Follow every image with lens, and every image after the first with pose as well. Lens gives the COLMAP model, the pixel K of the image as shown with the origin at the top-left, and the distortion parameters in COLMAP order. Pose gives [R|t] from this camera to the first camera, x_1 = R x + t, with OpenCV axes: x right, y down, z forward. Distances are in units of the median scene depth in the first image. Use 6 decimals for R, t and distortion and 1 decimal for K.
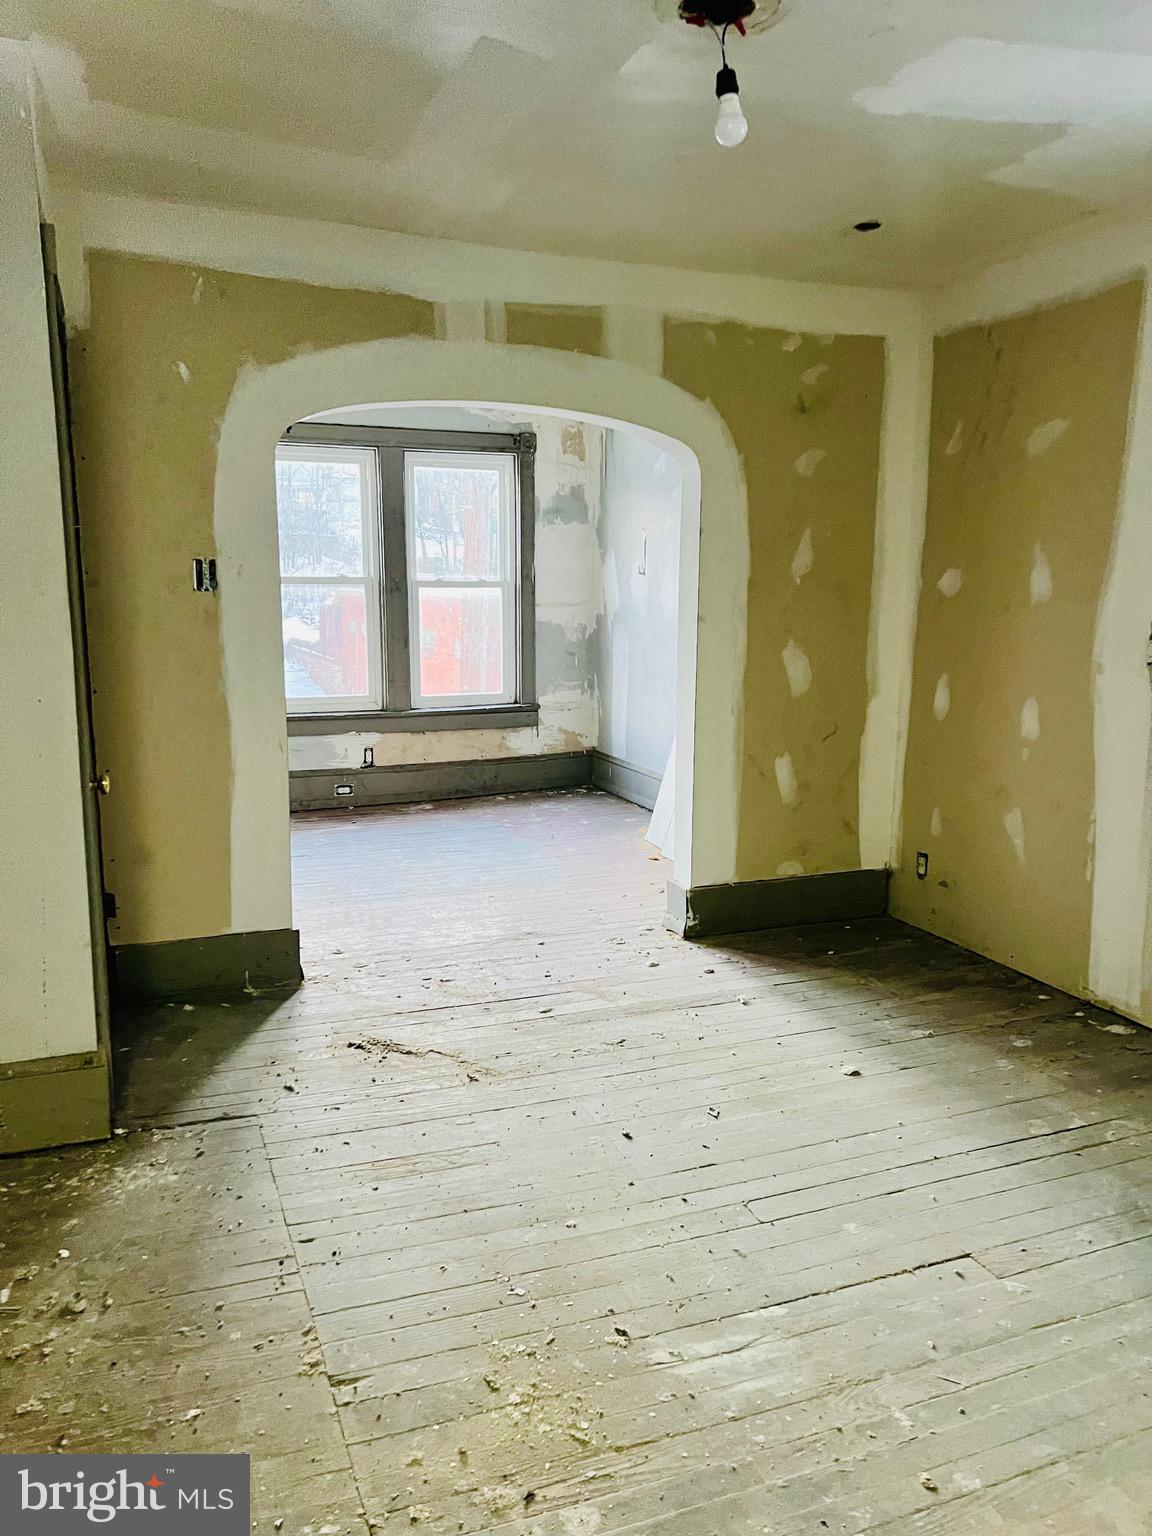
lens RADIAL K [[1146.1, 0, 576.0], [0, 1146.1, 768.0], [0, 0, 1]] dist [0.052097, -0.063163]
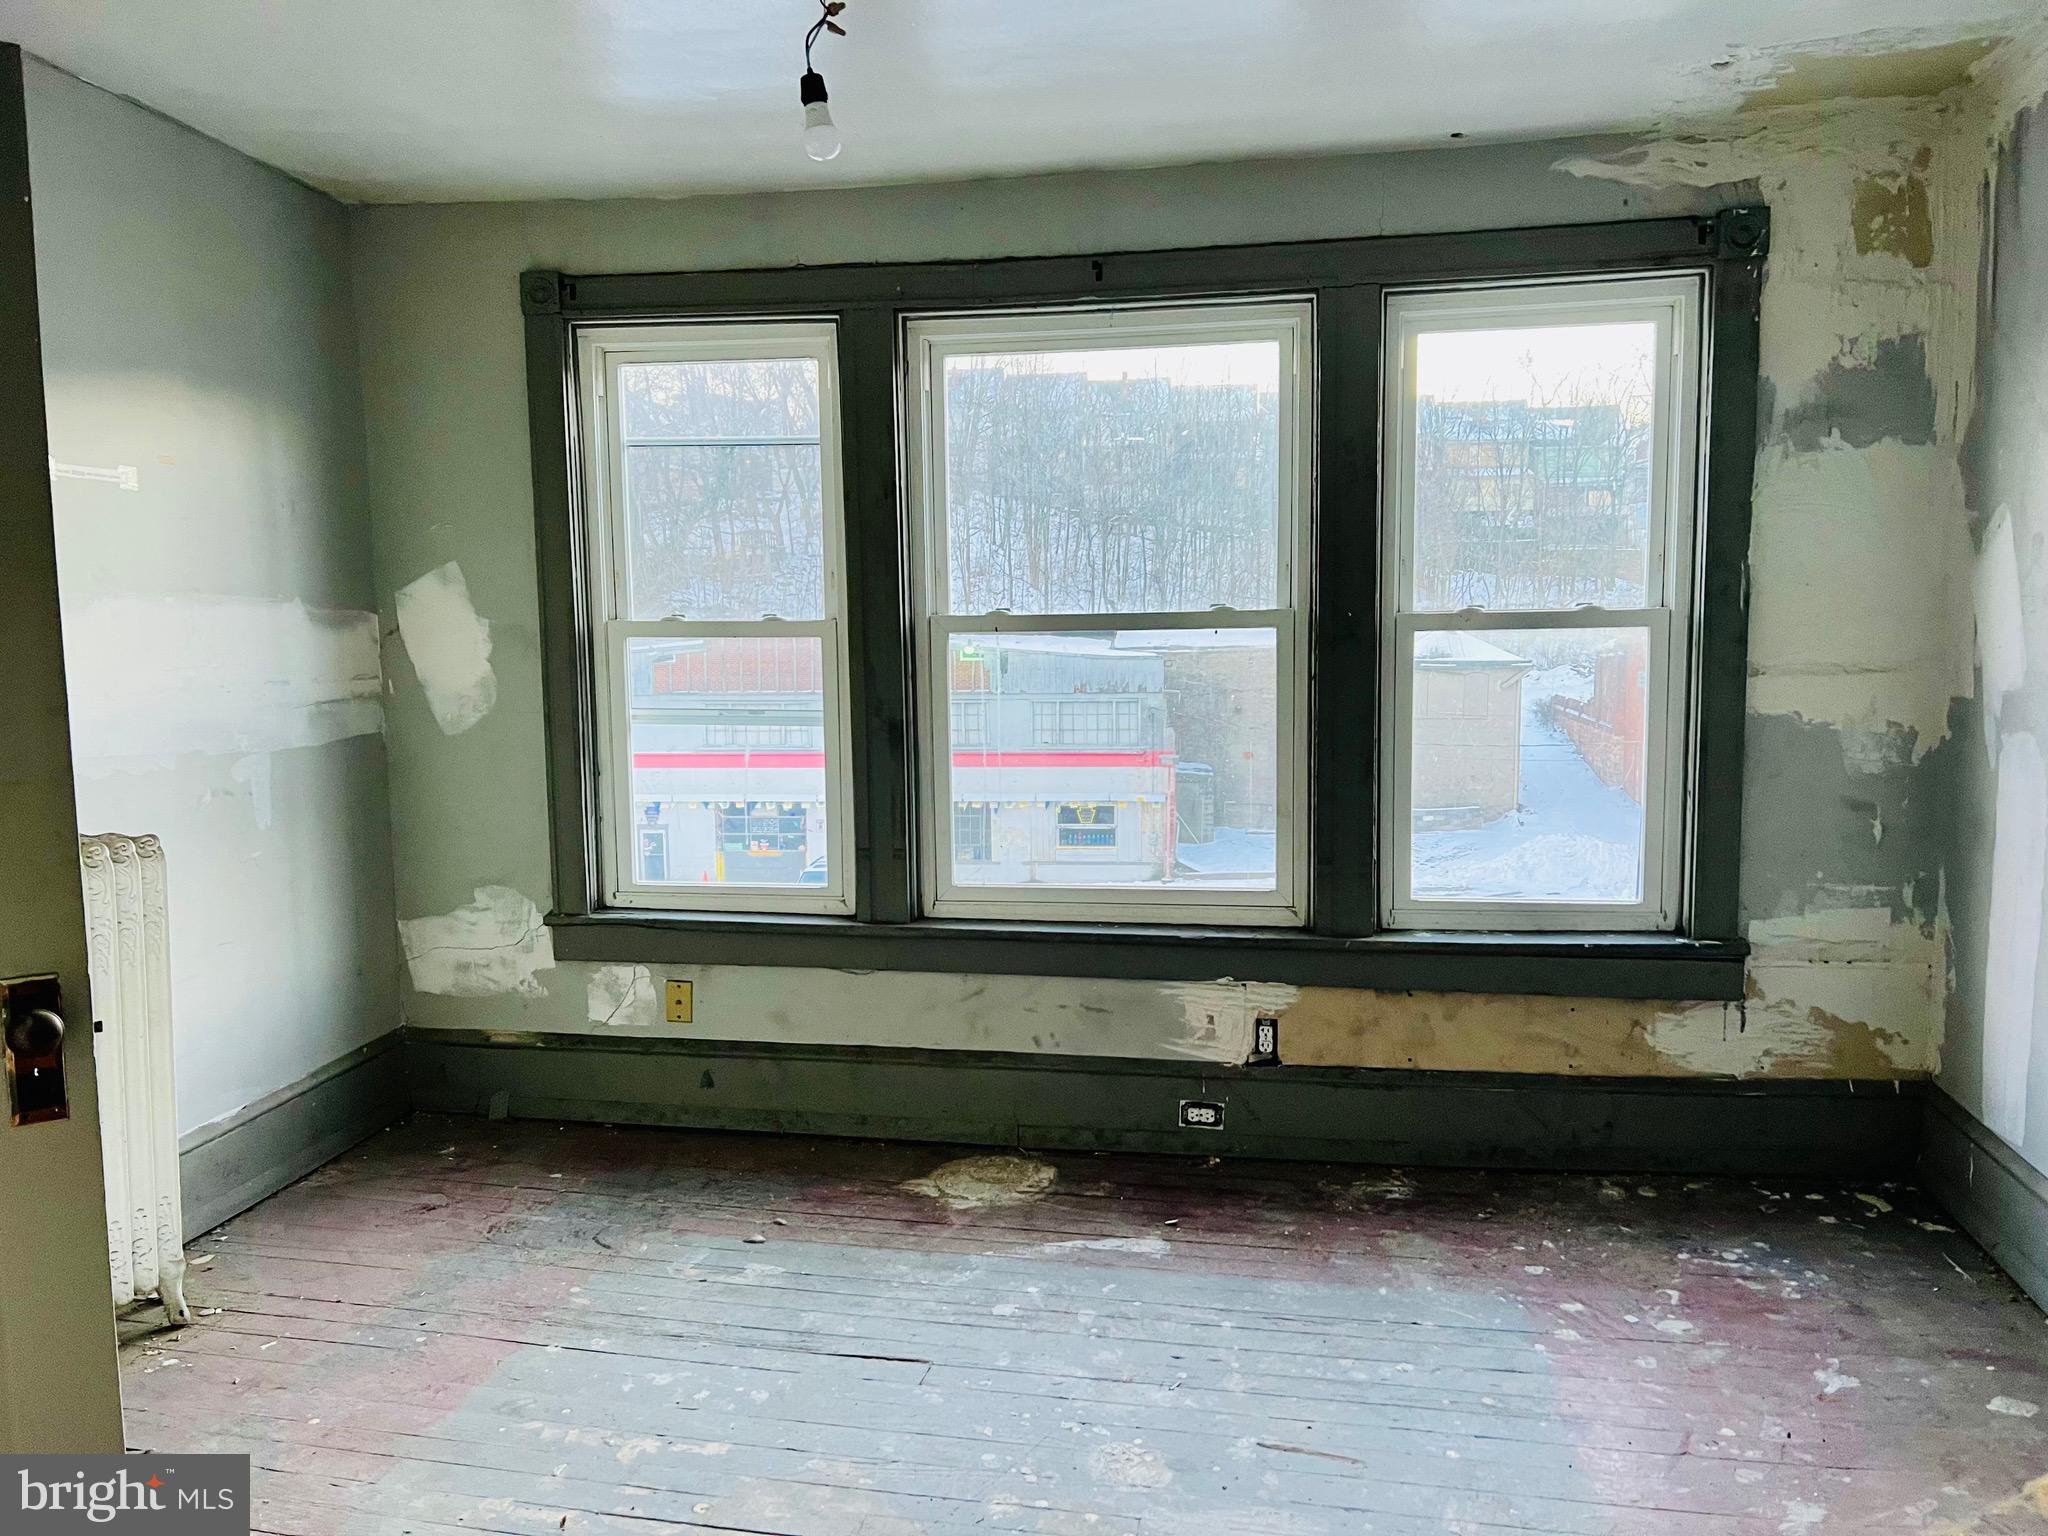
lens RADIAL K [[1528.7, 0, 1024.0], [0, 1528.7, 768.0], [0, 0, 1]] dist [0.047027, -0.036908]
pose [[0.832103, 0.037127, -0.553377, 0.046205], [-0.071655, 0.996591, -0.040883, -0.076001], [0.549972, 0.073671, 0.831927, 0.474281]]
